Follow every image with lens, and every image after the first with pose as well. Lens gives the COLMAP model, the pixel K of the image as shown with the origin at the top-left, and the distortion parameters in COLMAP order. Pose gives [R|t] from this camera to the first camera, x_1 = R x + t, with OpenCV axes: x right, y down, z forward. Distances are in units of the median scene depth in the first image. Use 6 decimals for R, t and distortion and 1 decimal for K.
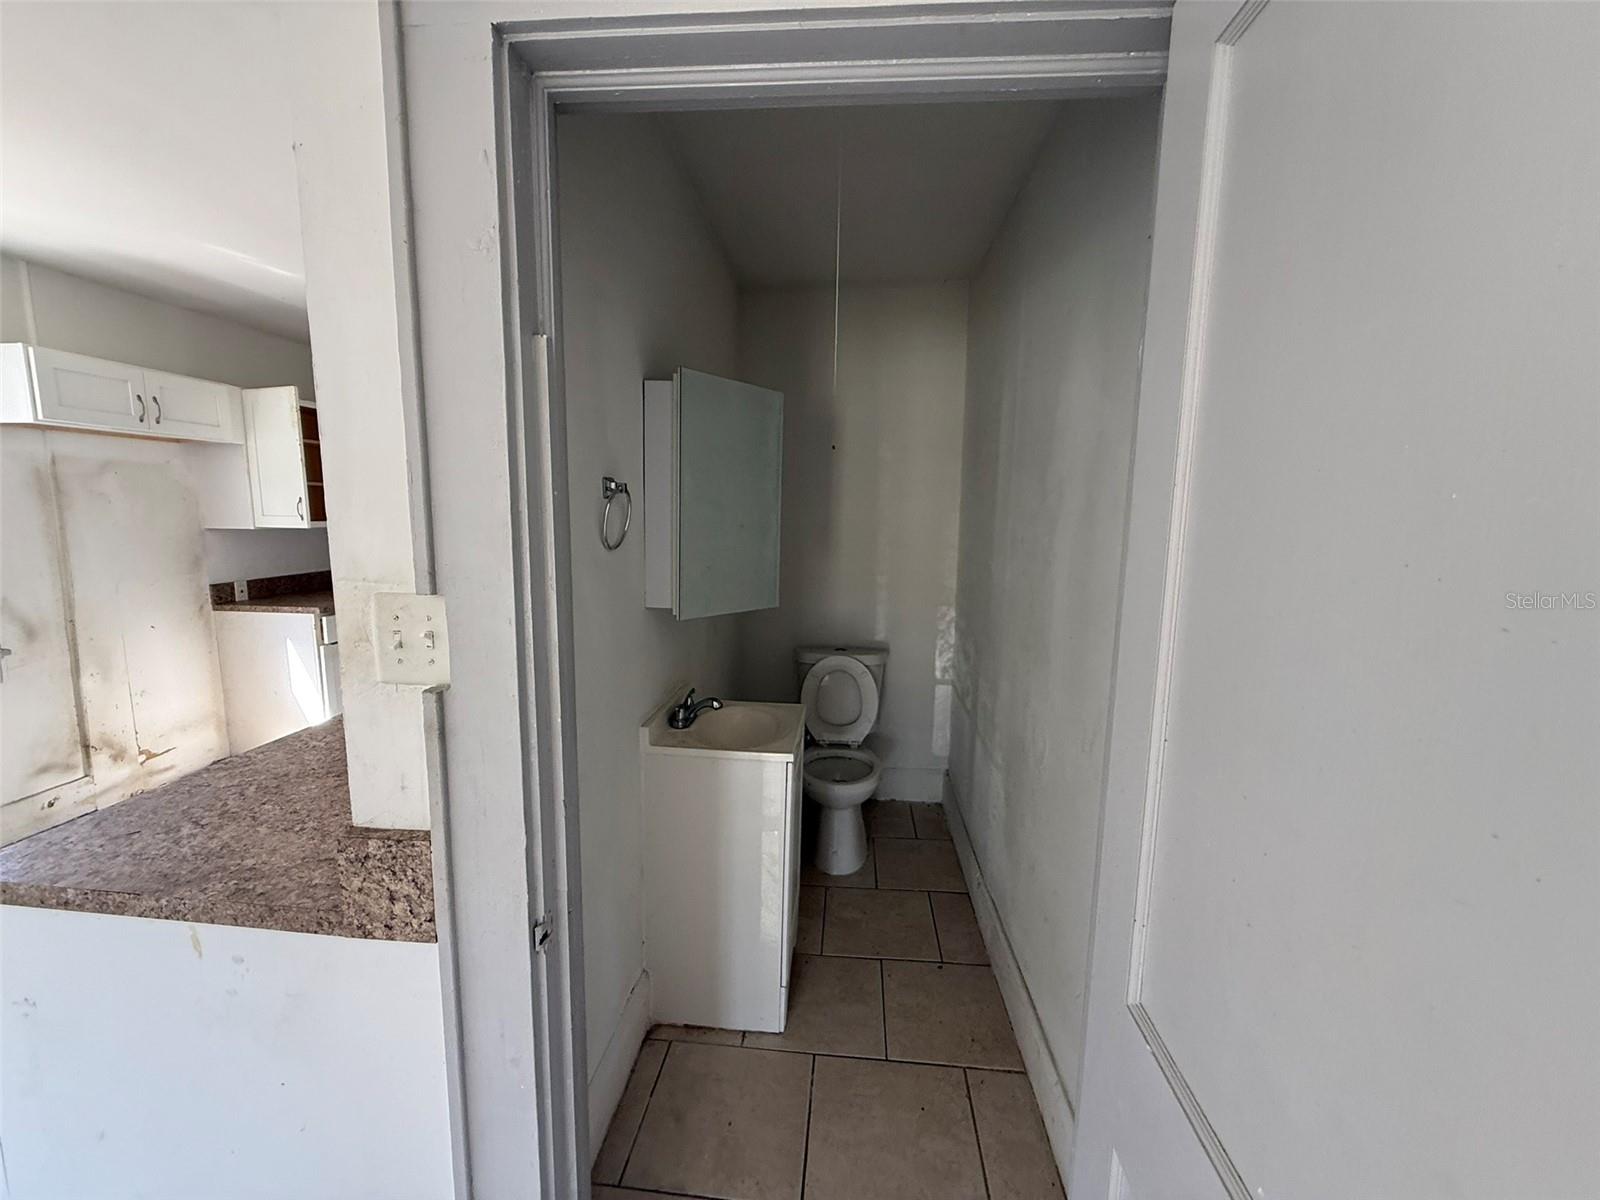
lens RADIAL K [[635.4, 0, 801.7], [0, 635.4, 596.7], [0, 0, 1]] dist [0.000949, -0.000190]
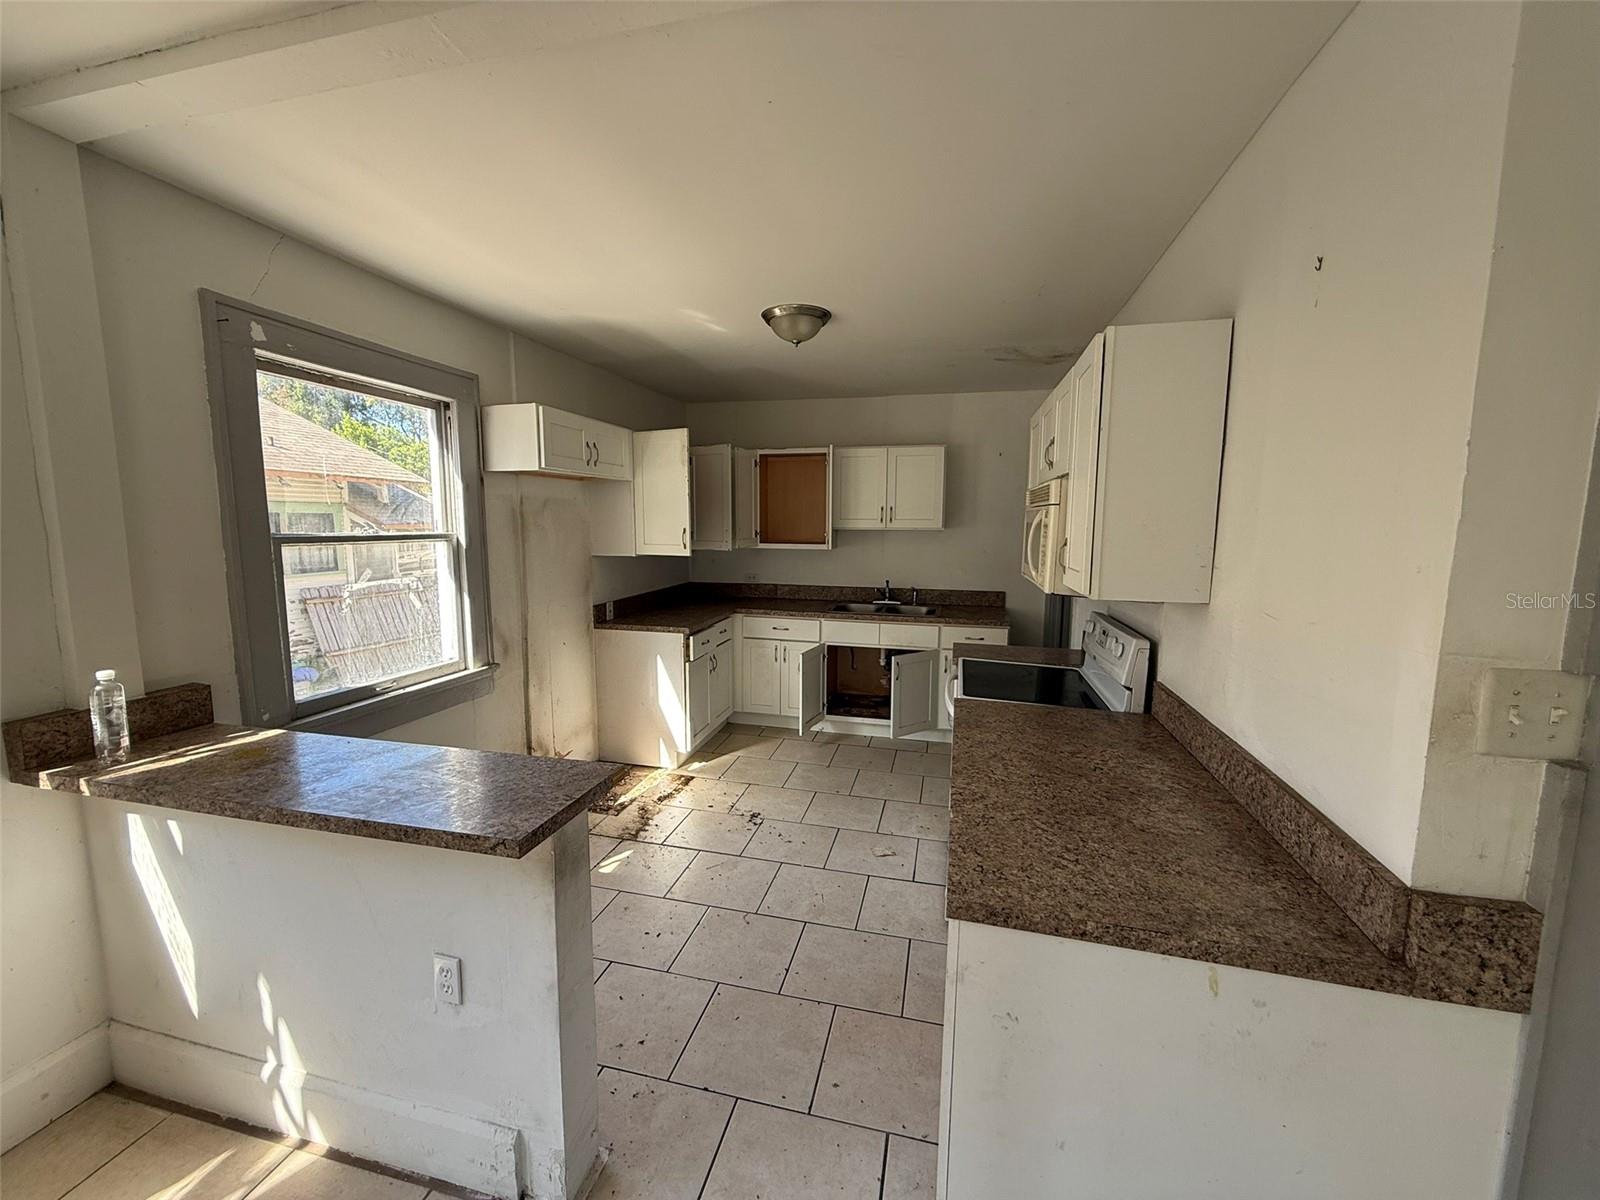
lens RADIAL K [[635.4, 0, 798.6], [0, 635.4, 597.2], [0, 0, 1]] dist [0.000949, -0.000190]
pose [[0.986970, 0.010194, -0.160583, -1.489982], [-0.012568, 0.999826, -0.013776, -0.085848], [0.160415, 0.015615, 0.986926, -0.186272]]
